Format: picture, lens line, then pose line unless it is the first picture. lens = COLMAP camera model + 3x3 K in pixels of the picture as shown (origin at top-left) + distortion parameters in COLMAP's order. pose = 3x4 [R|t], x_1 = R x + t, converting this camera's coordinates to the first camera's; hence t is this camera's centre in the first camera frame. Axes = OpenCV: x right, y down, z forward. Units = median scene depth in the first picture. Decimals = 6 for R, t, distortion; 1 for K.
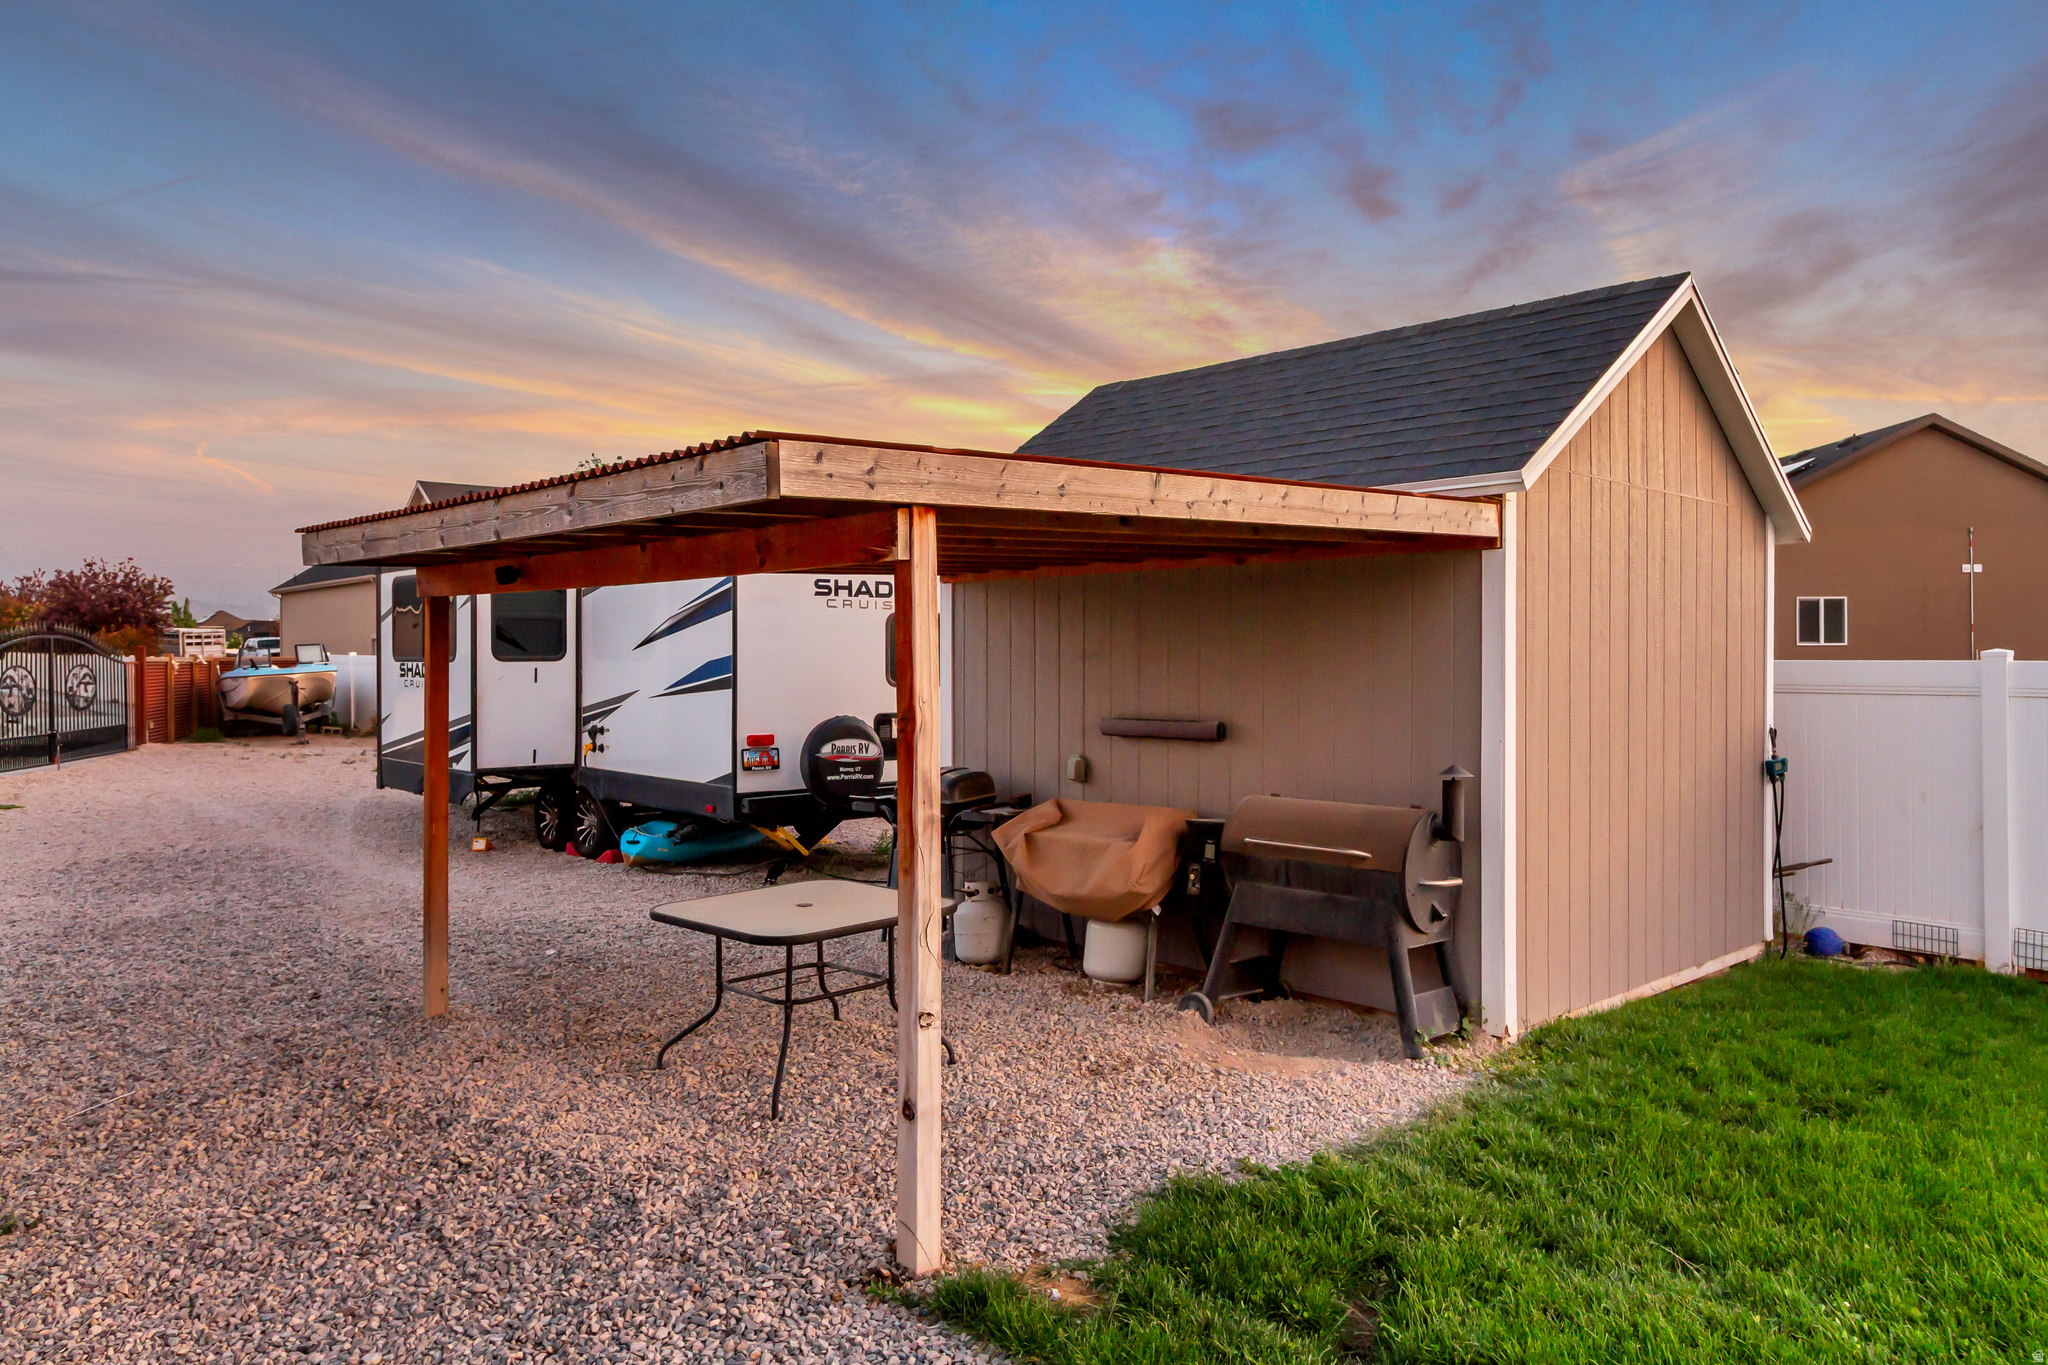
lens RADIAL K [[1381.8, 0, 1026.5], [0, 1381.8, 651.4], [0, 0, 1]] dist [0.007382, -0.001613]
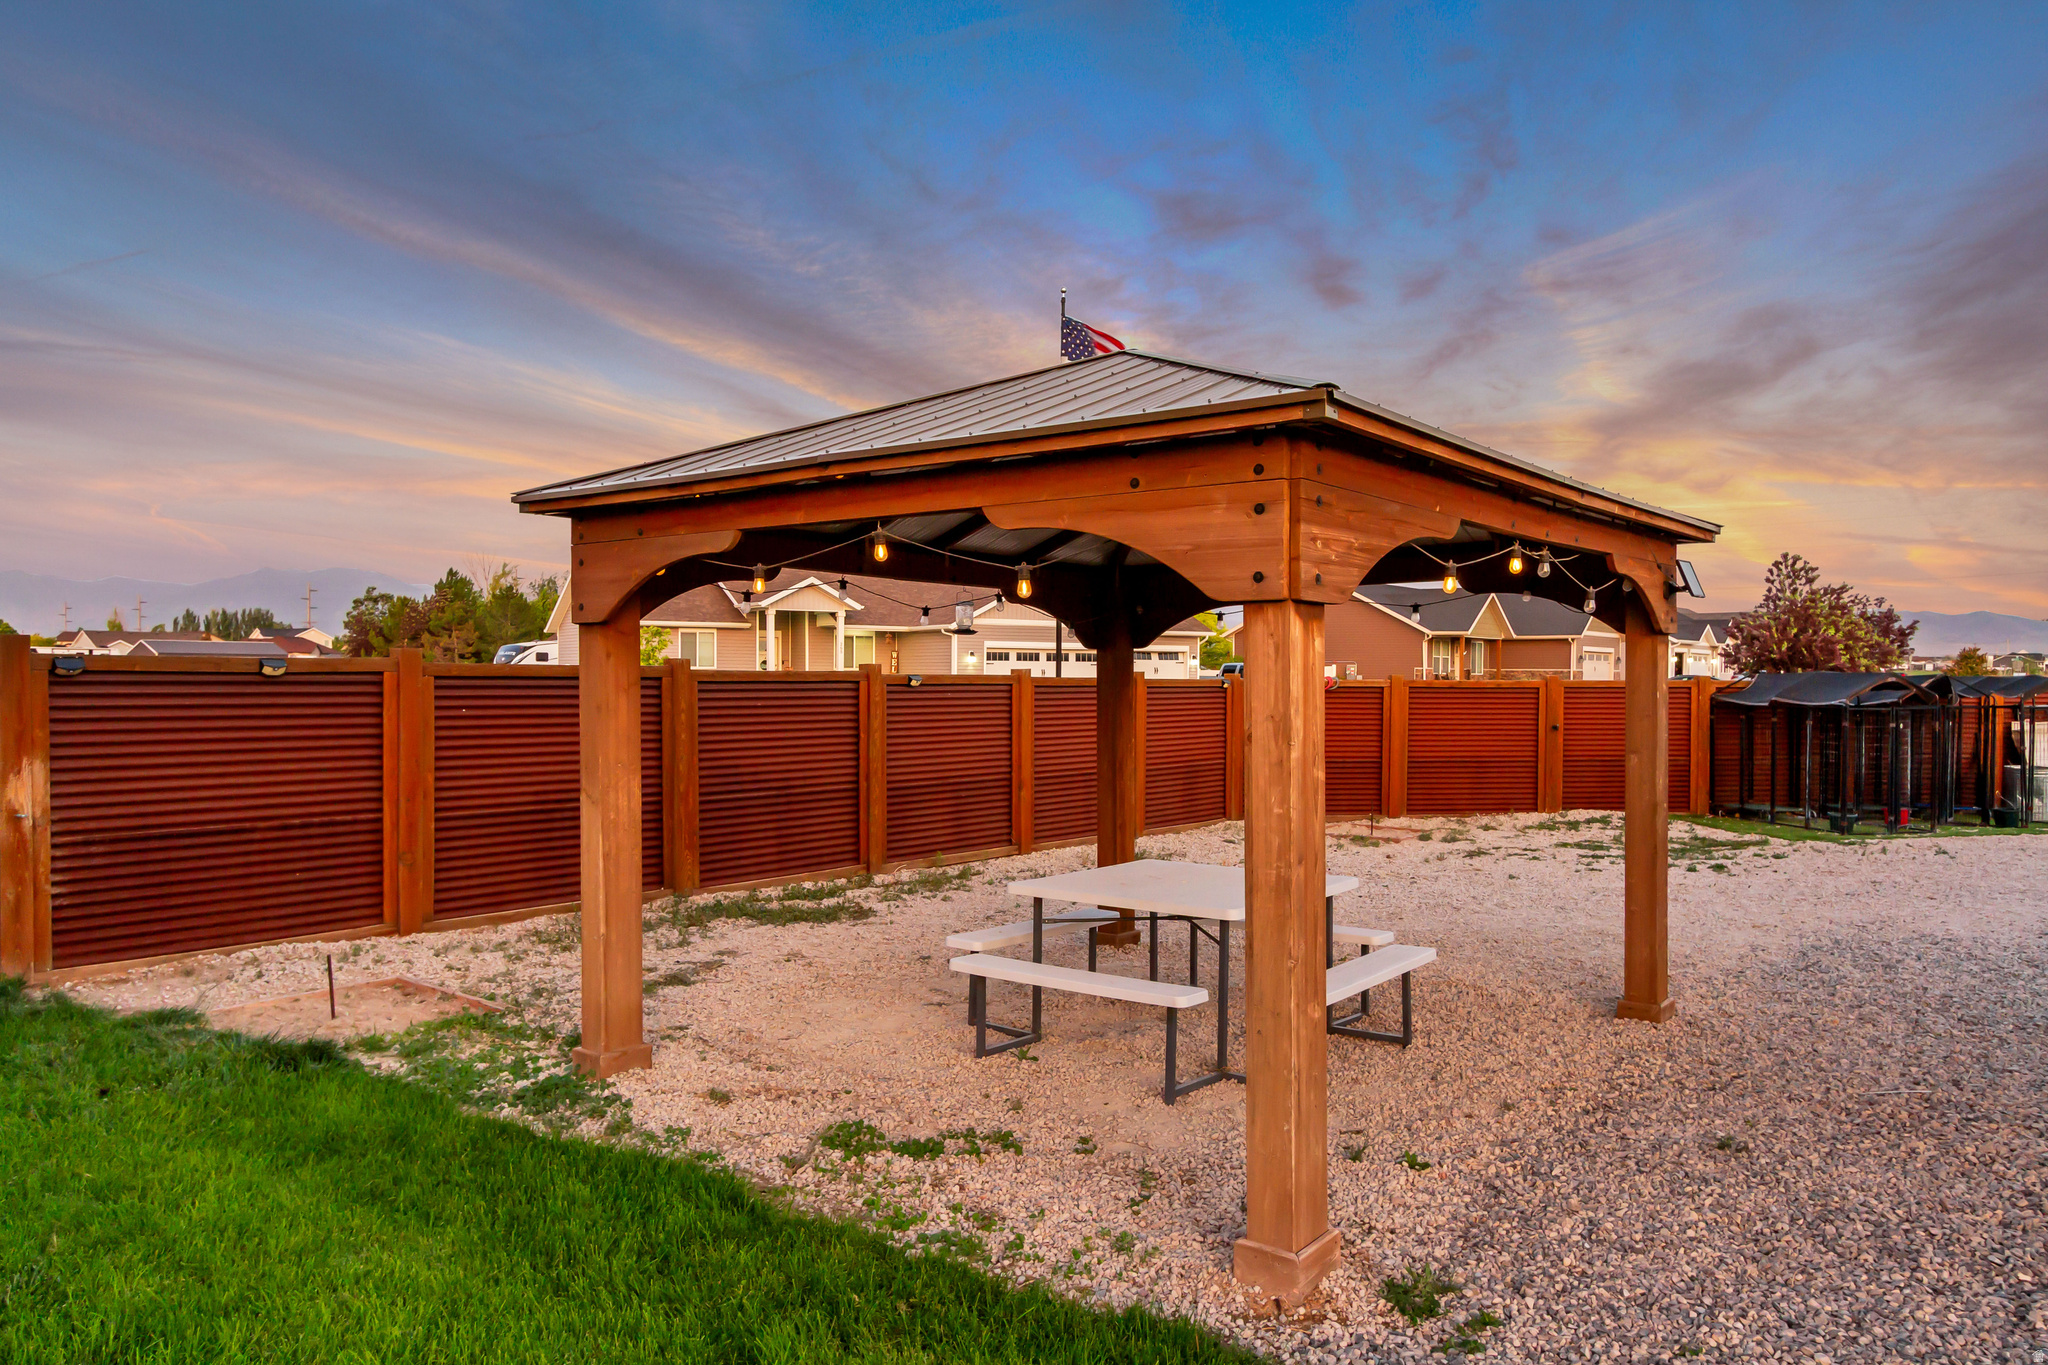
lens RADIAL K [[1380.9, 0, 1030.0], [0, 1380.9, 706.0], [0, 0, 1]] dist [0.009366, -0.004275]
pose [[0.160374, 0.030340, -0.986590, 0.207911], [-0.005060, 0.999540, 0.029916, -0.001179], [0.987043, 0.000194, 0.160454, 0.121006]]
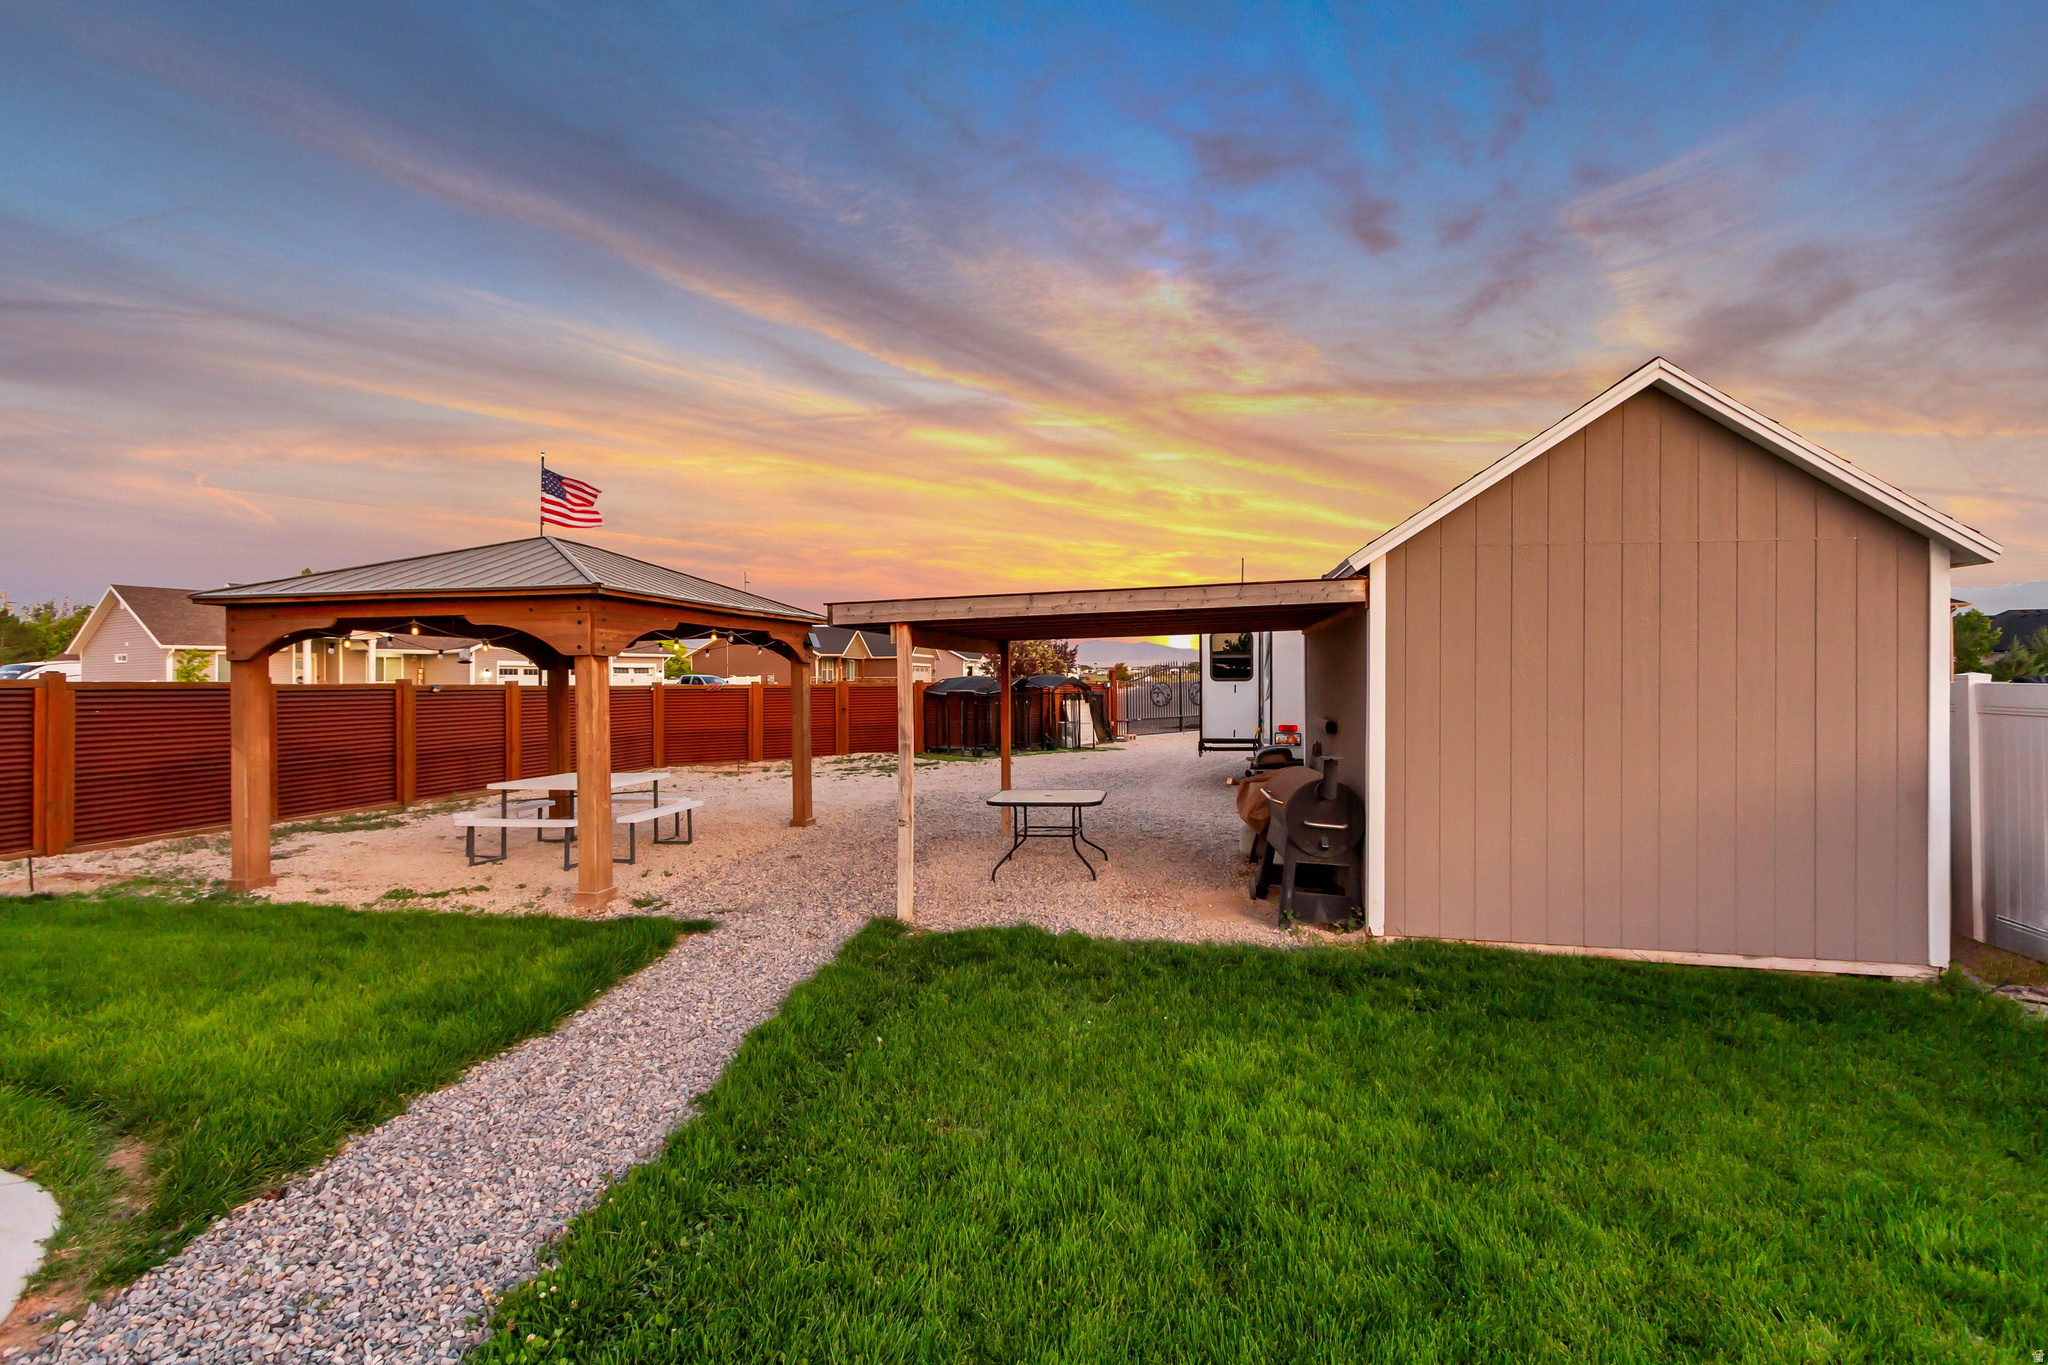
lens RADIAL K [[932.1, 0, 1023.6], [0, 932.1, 673.3], [0, 0, 1]] dist [0.003937, -0.000315]
pose [[0.594825, -0.004068, -0.803845, 0.785830], [0.004563, 0.999988, -0.001683, -0.003813], [0.803842, -0.002667, 0.594836, 0.082501]]
